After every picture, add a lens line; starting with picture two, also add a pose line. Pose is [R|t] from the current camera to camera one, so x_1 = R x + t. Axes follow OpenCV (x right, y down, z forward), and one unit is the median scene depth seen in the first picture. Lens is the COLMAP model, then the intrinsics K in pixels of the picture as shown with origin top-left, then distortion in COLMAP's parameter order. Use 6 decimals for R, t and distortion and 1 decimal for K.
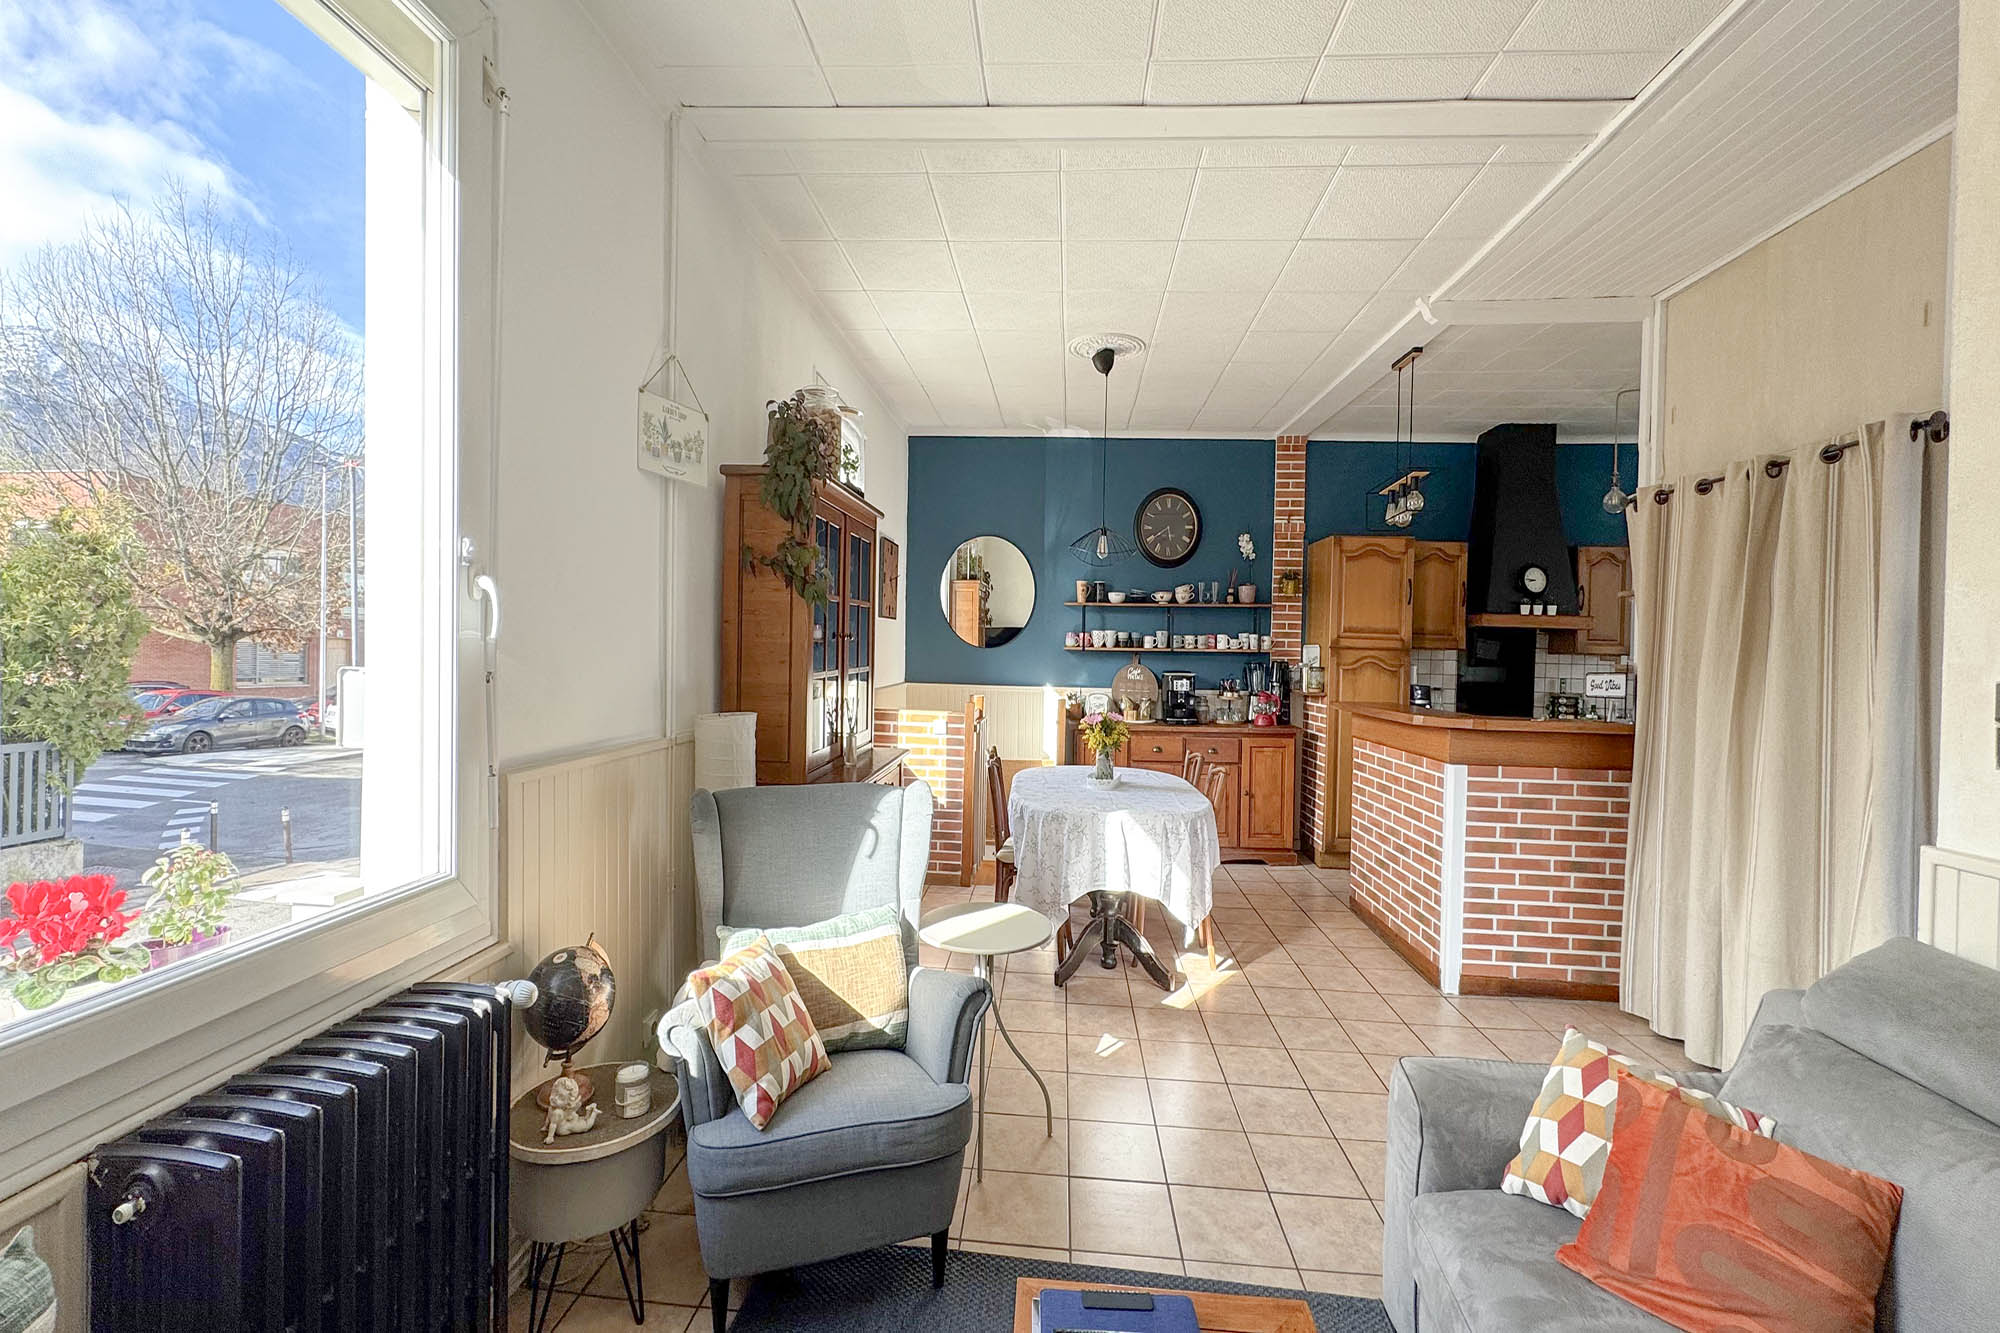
lens RADIAL K [[799.5, 0, 995.6], [0, 799.5, 646.2], [0, 0, 1]] dist [-0.001453, -0.000222]
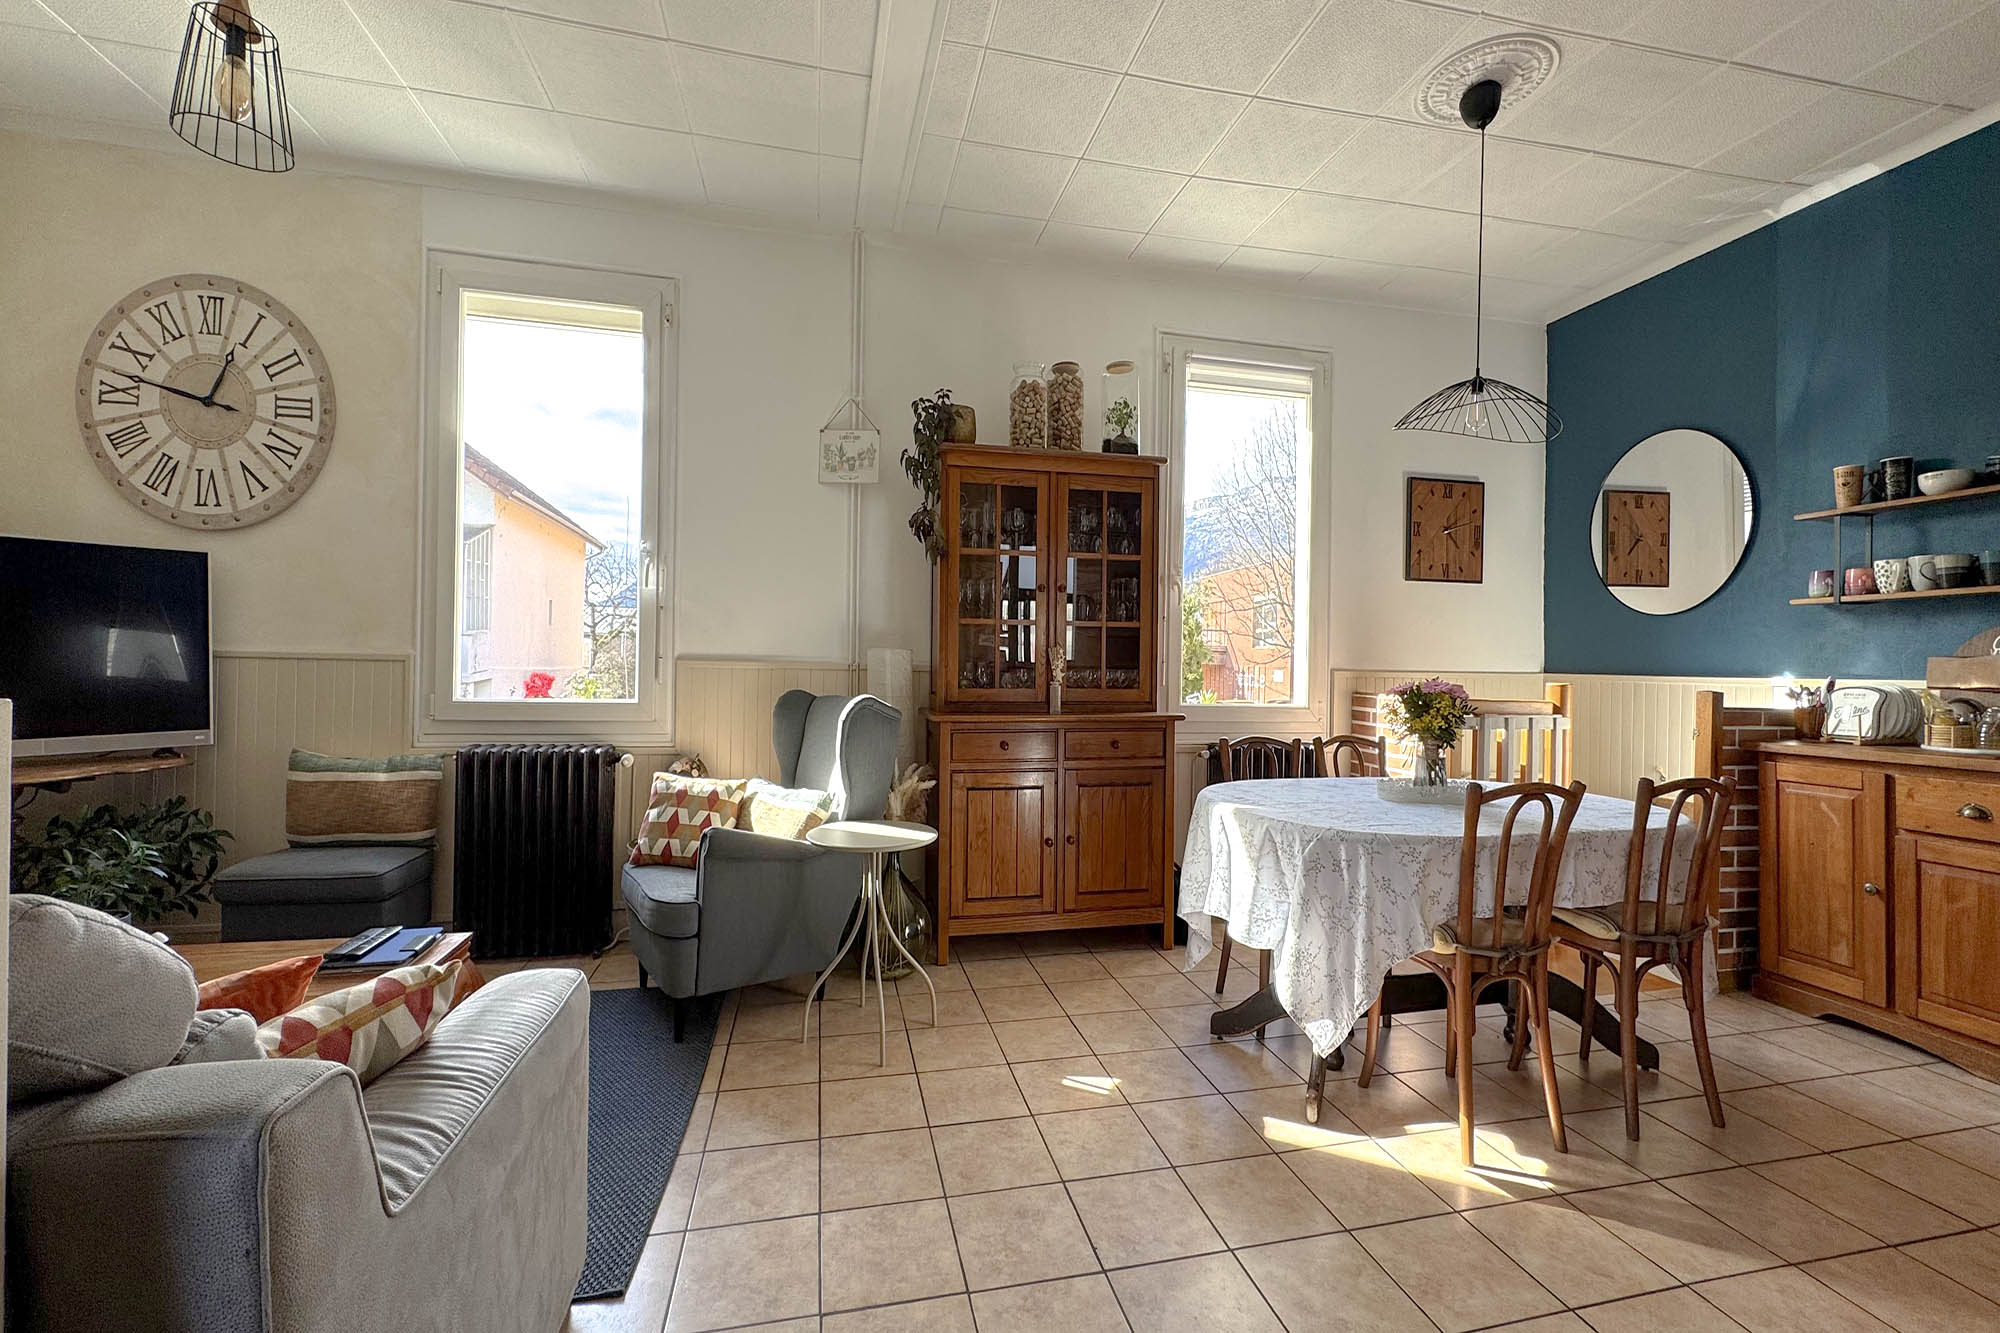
lens RADIAL K [[804.4, 0, 1002.2], [0, 804.4, 652.3], [0, 0, 1]] dist [-0.001267, 0.000011]
pose [[0.292869, -0.023935, -0.955853, 0.464985], [-0.008640, 0.999580, -0.027677, 0.059017], [0.956113, 0.016364, 0.292539, 0.369576]]
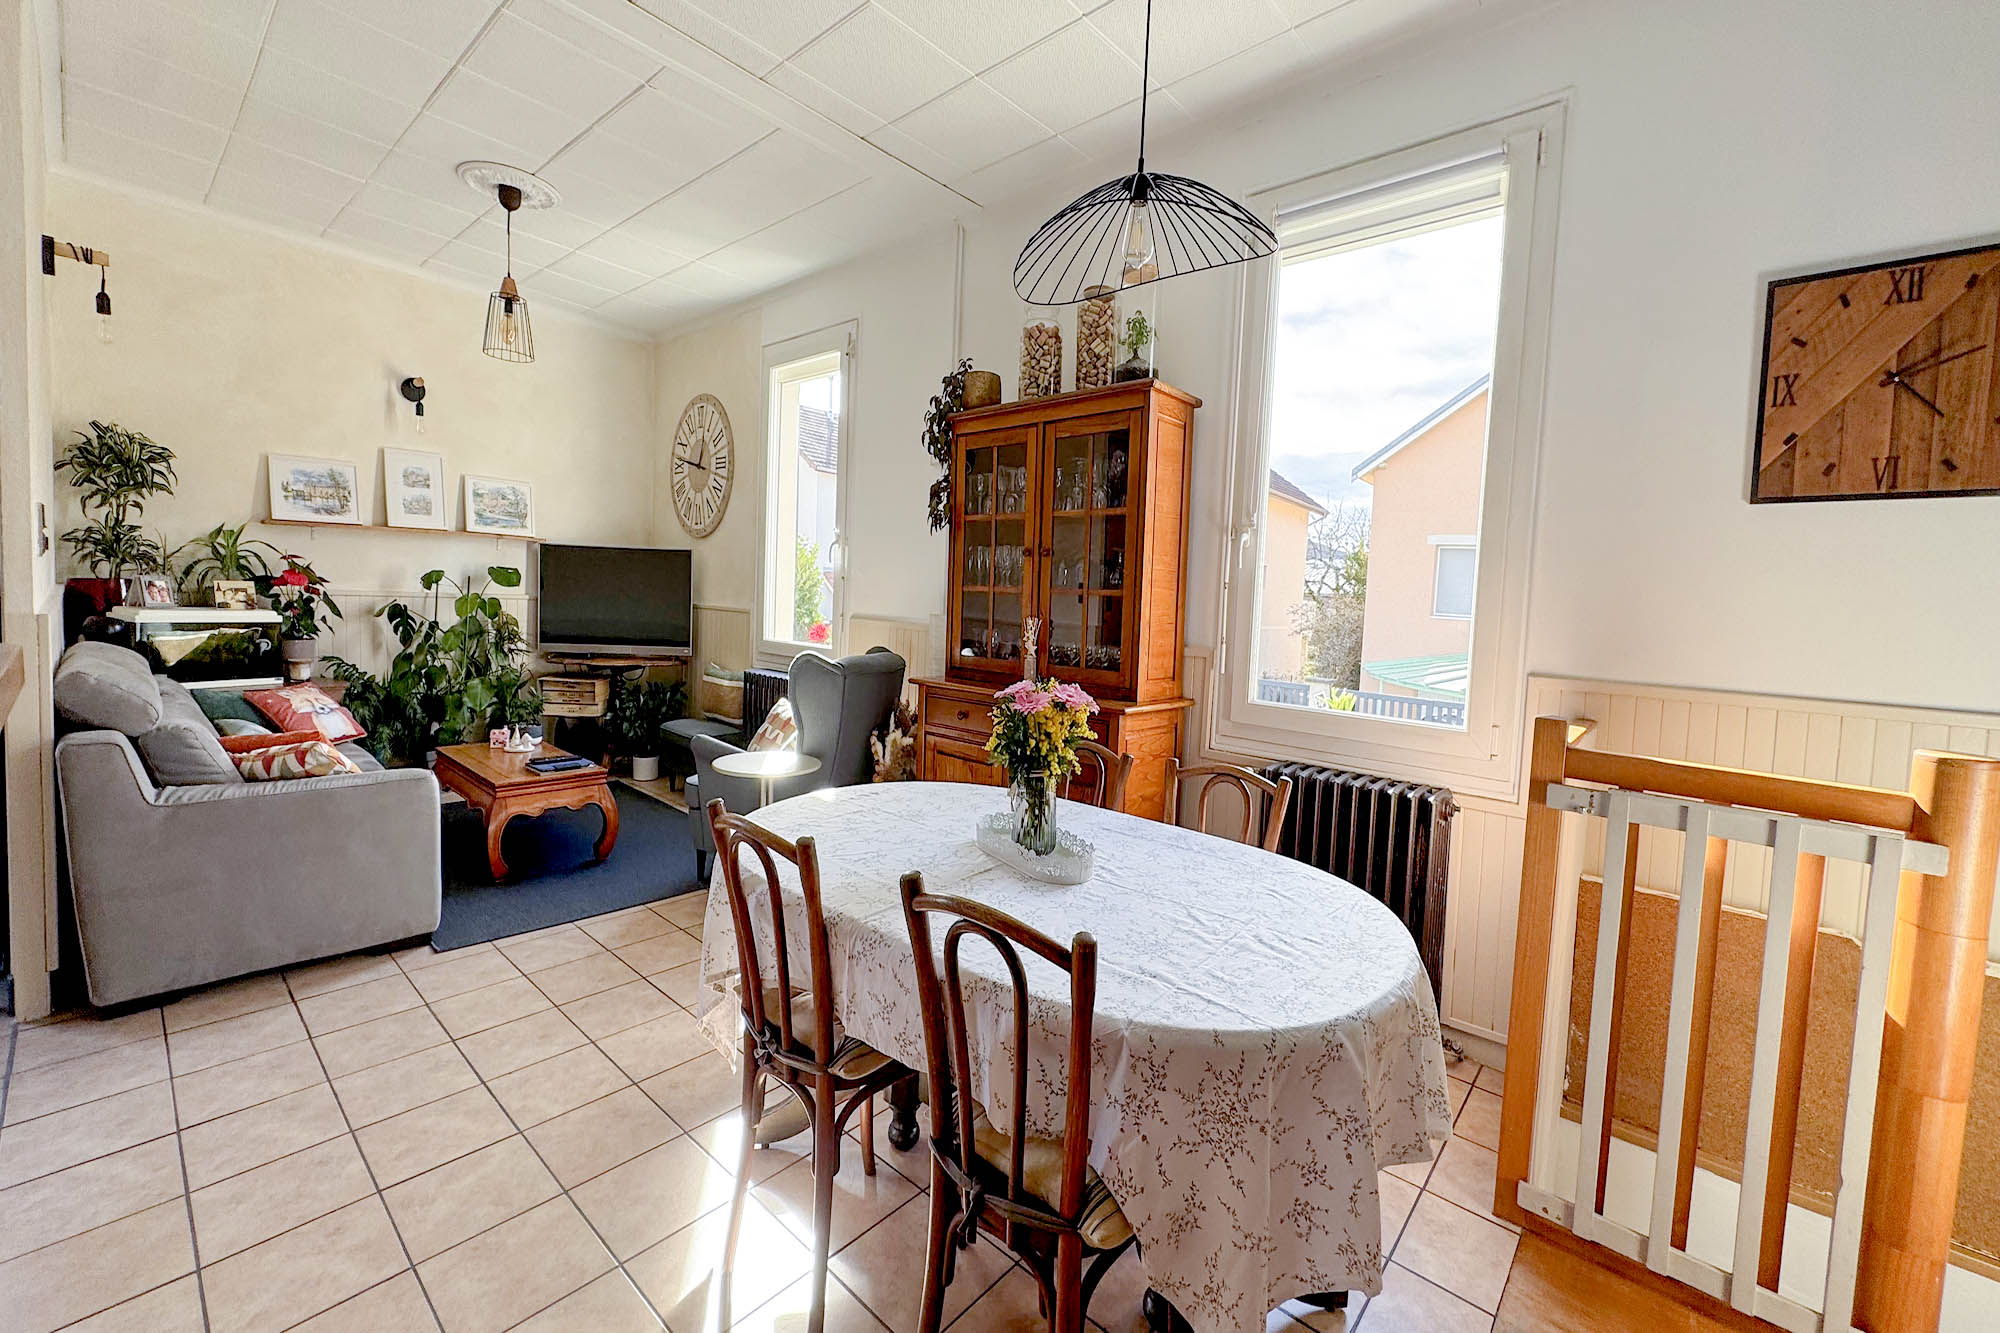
lens RADIAL K [[799.5, 0, 995.6], [0, 799.5, 646.2], [0, 0, 1]] dist [-0.001453, -0.000222]
pose [[-0.602628, 0.005354, -0.798004, 0.351186], [-0.052853, 0.997514, 0.046606, 0.033312], [0.796270, 0.070263, -0.600847, 0.905219]]
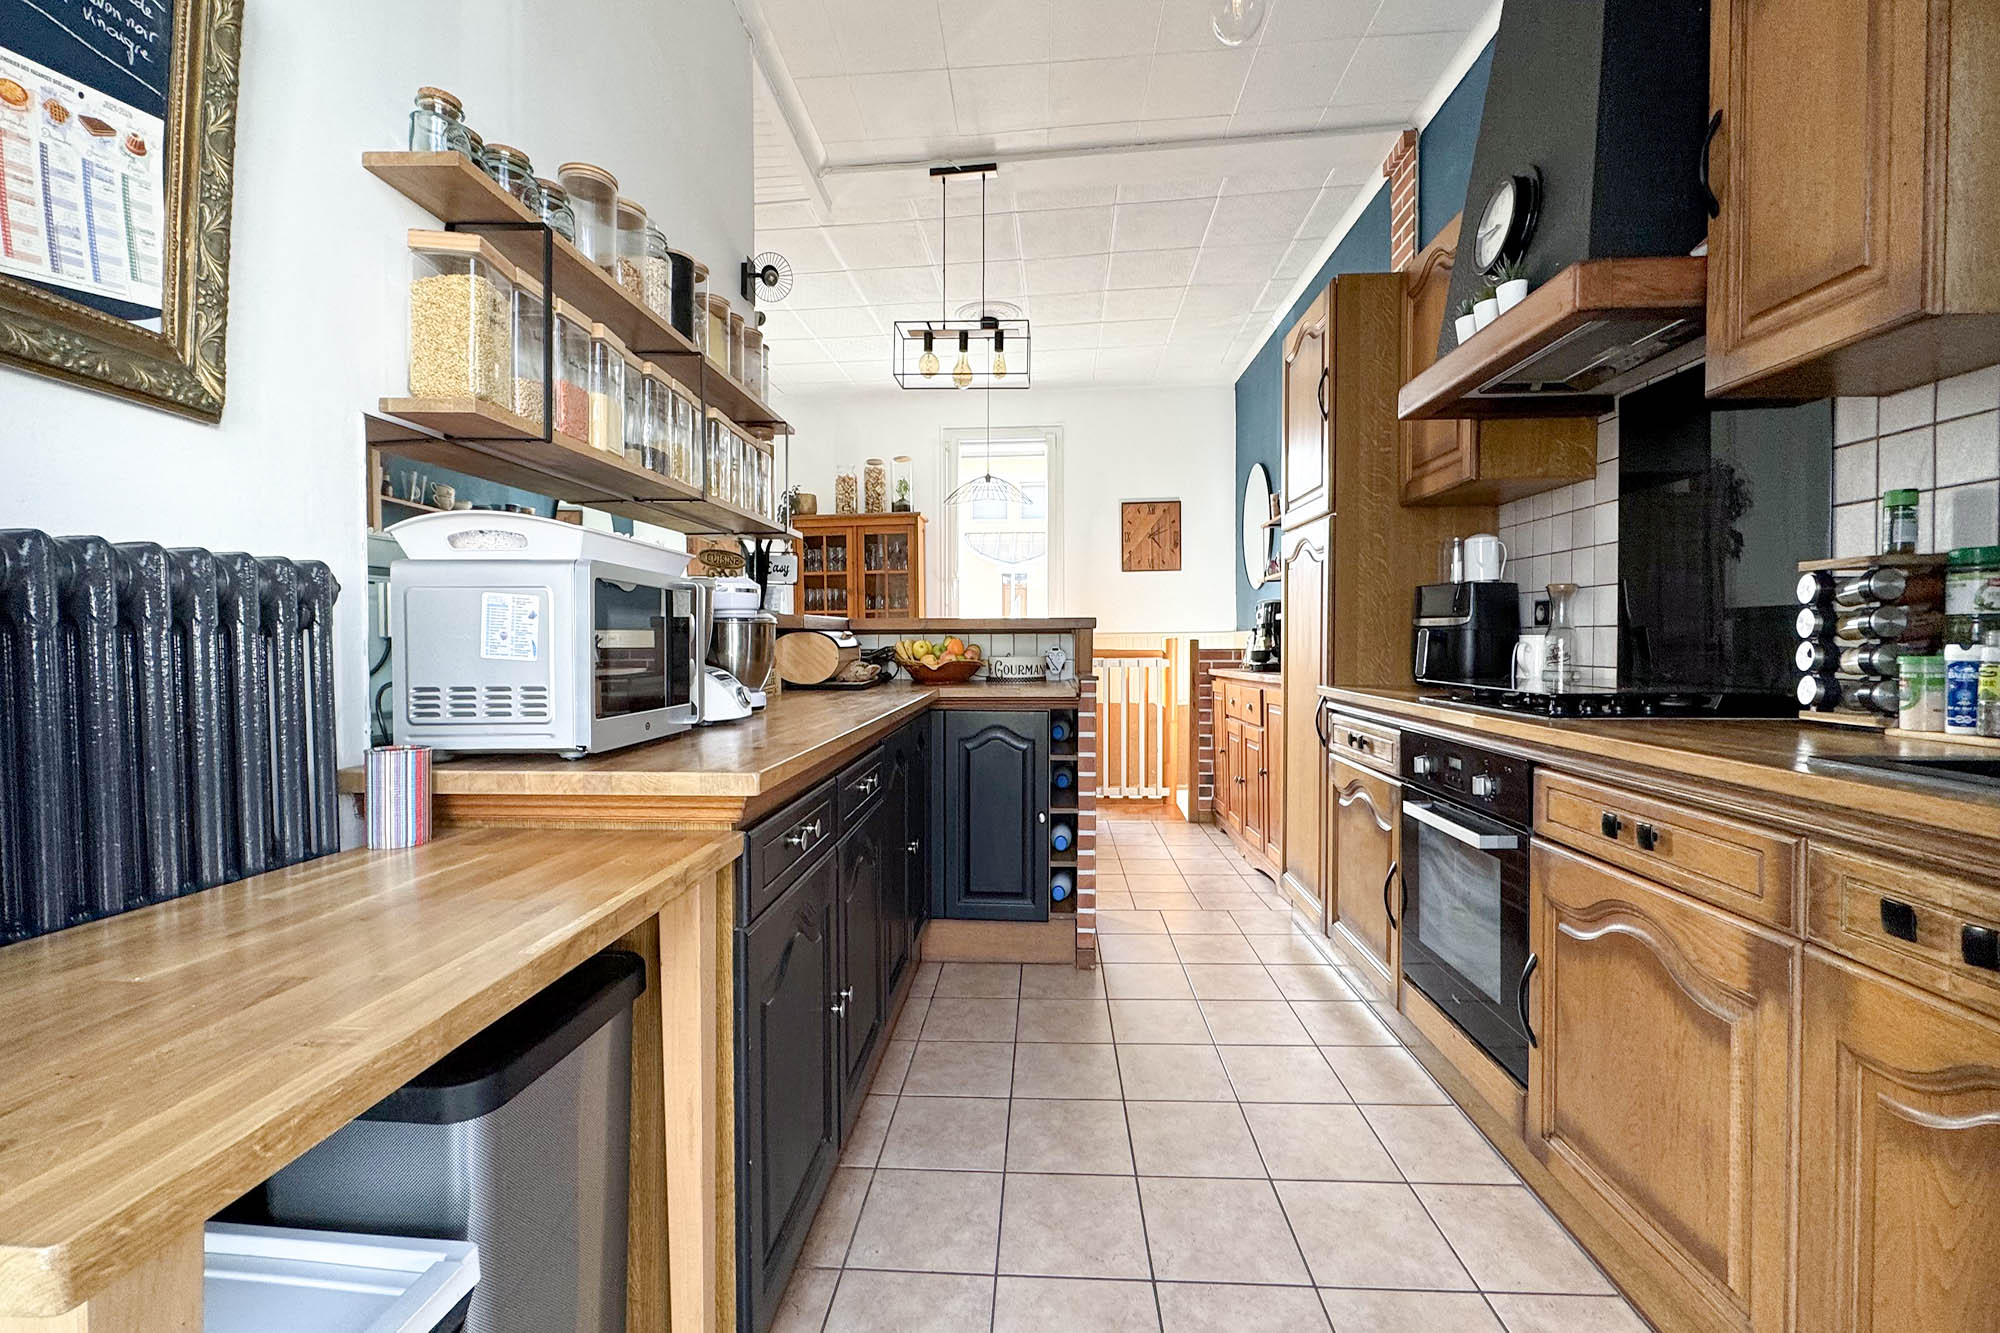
lens RADIAL K [[799.5, 0, 995.6], [0, 799.5, 646.2], [0, 0, 1]] dist [-0.001453, -0.000222]
pose [[-0.009459, -0.000416, -0.999955, 0.995319], [0.012199, 0.999925, -0.000532, 0.071777], [0.999881, -0.012203, -0.009454, 0.784789]]
